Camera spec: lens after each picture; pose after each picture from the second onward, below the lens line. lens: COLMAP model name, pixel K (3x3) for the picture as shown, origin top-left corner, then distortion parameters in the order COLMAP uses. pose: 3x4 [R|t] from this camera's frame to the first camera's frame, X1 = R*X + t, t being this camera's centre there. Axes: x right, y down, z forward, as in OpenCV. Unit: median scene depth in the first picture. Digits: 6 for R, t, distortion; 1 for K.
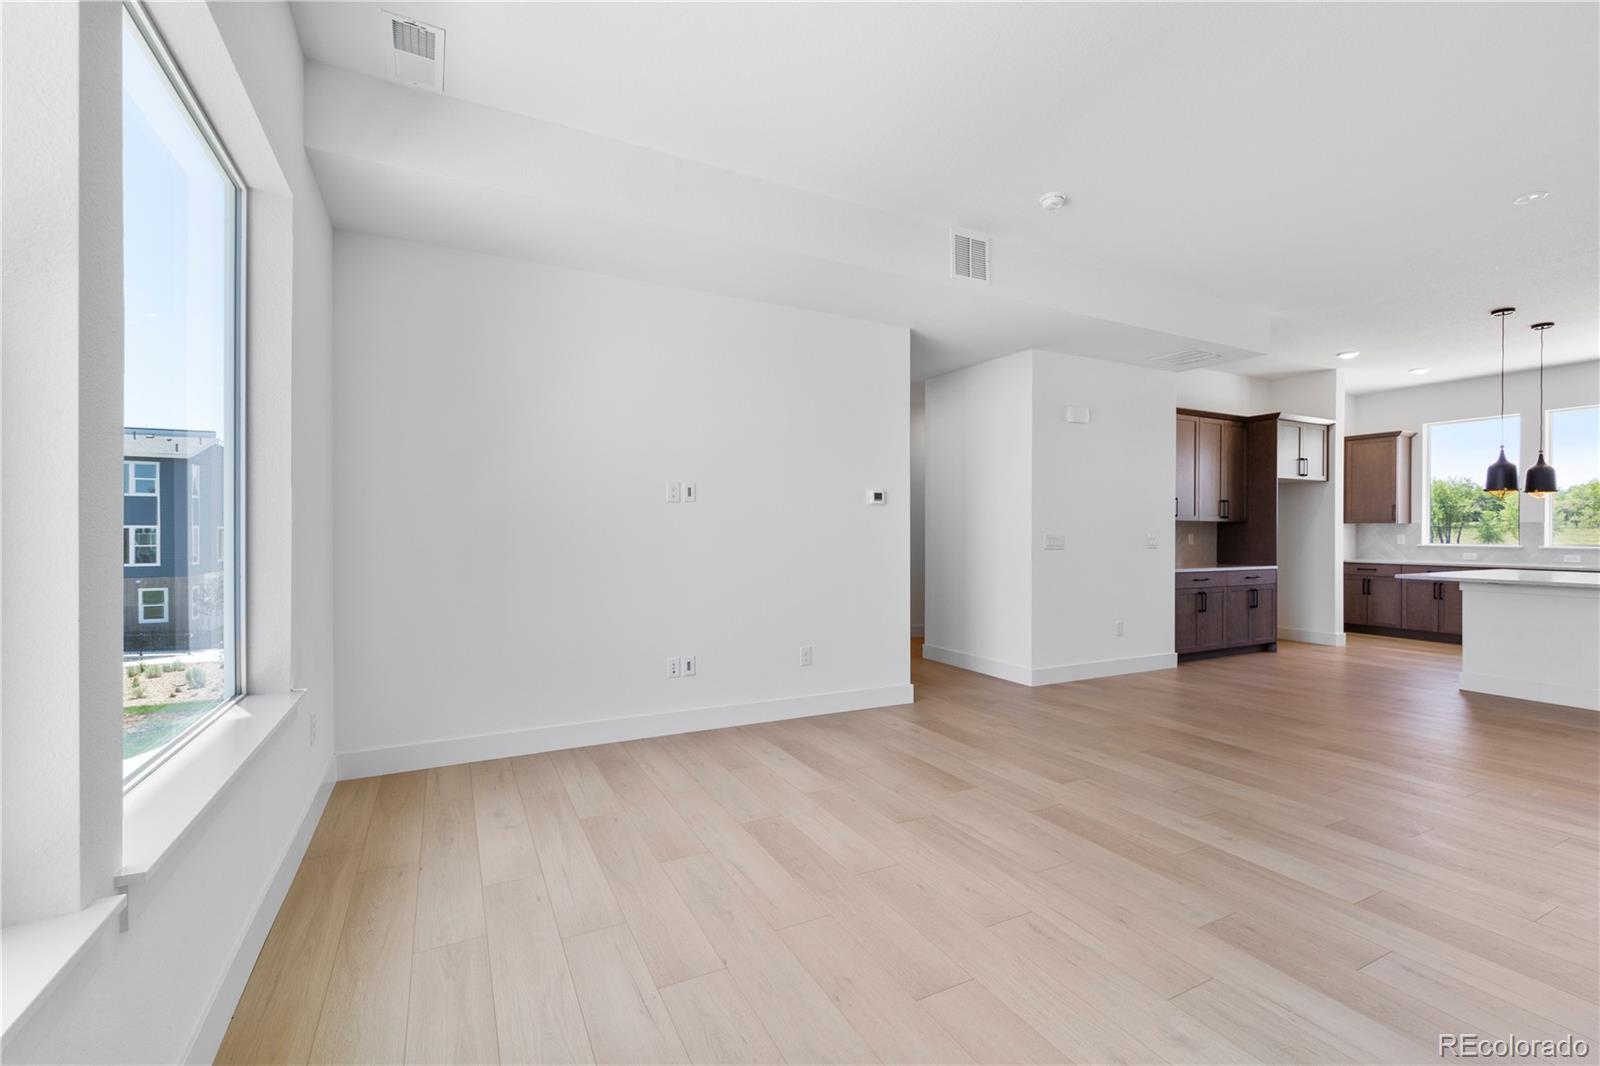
lens RADIAL K [[695.9, 0, 800.7], [0, 695.9, 531.6], [0, 0, 1]] dist [-0.000270, -0.000029]
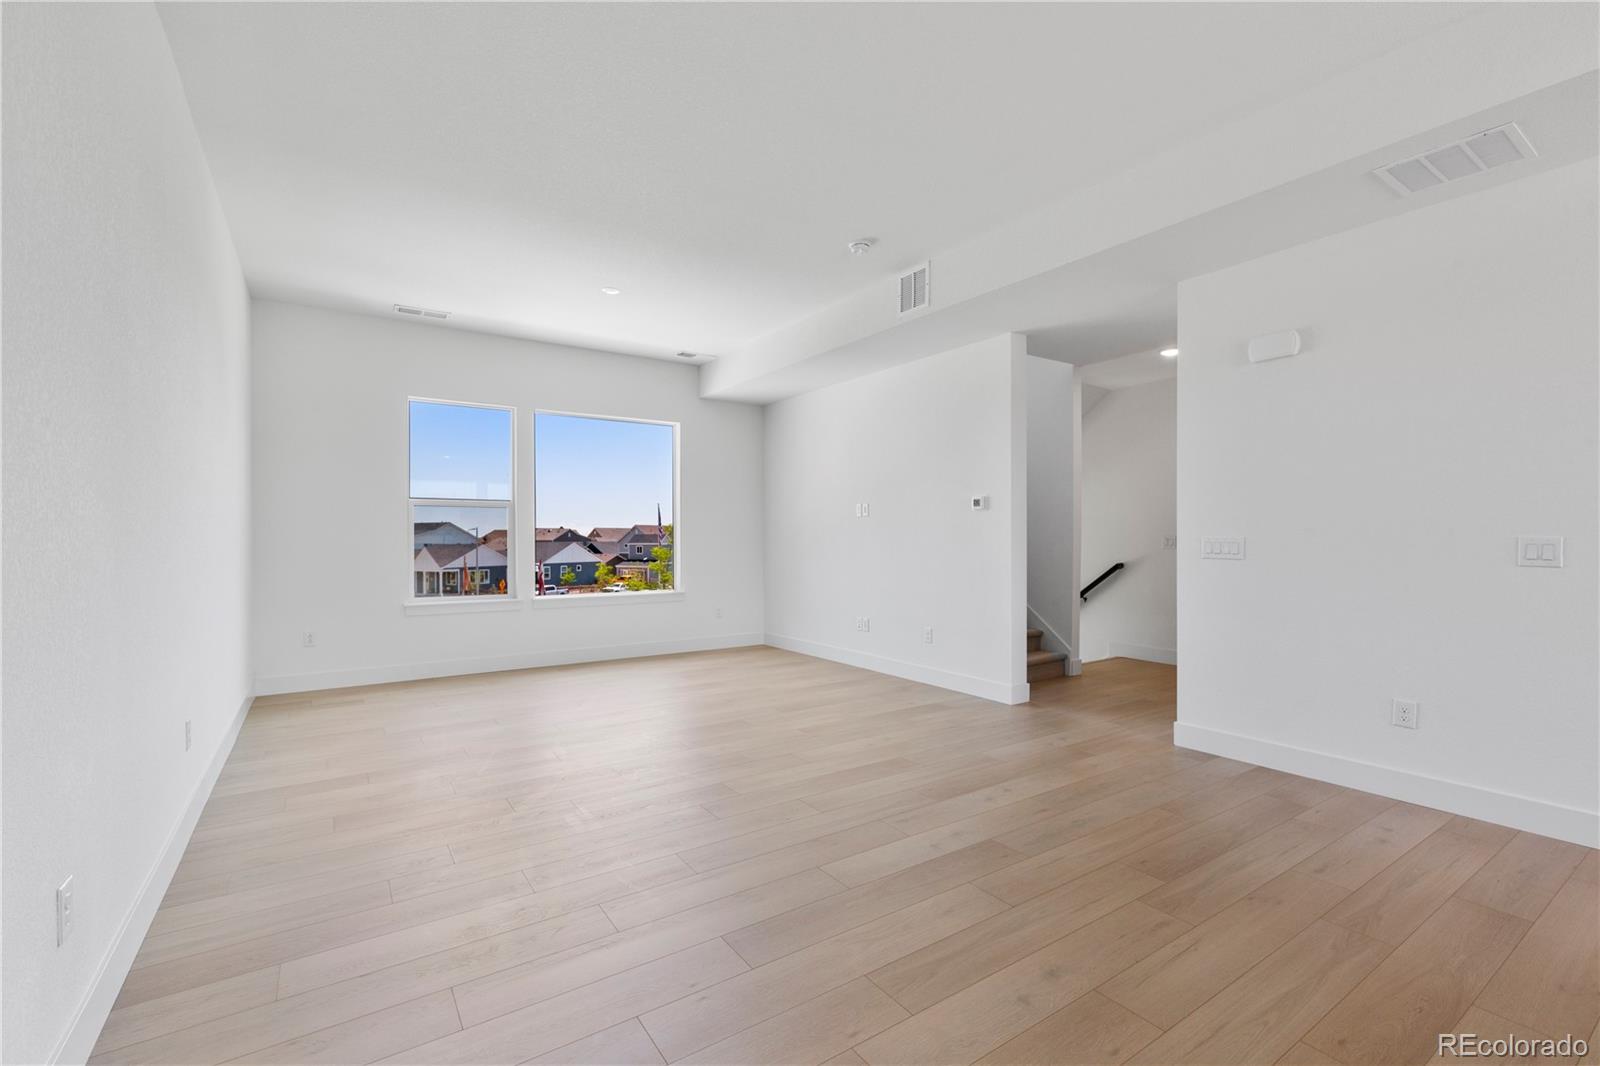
lens RADIAL K [[695.9, 0, 800.5], [0, 695.9, 539.5], [0, 0, 1]] dist [-0.000270, -0.000029]
pose [[0.120955, -0.000888, -0.992658, 1.292017], [0.001985, 0.999998, -0.000652, 0.007738], [0.992656, -0.001891, 0.120956, 0.661671]]
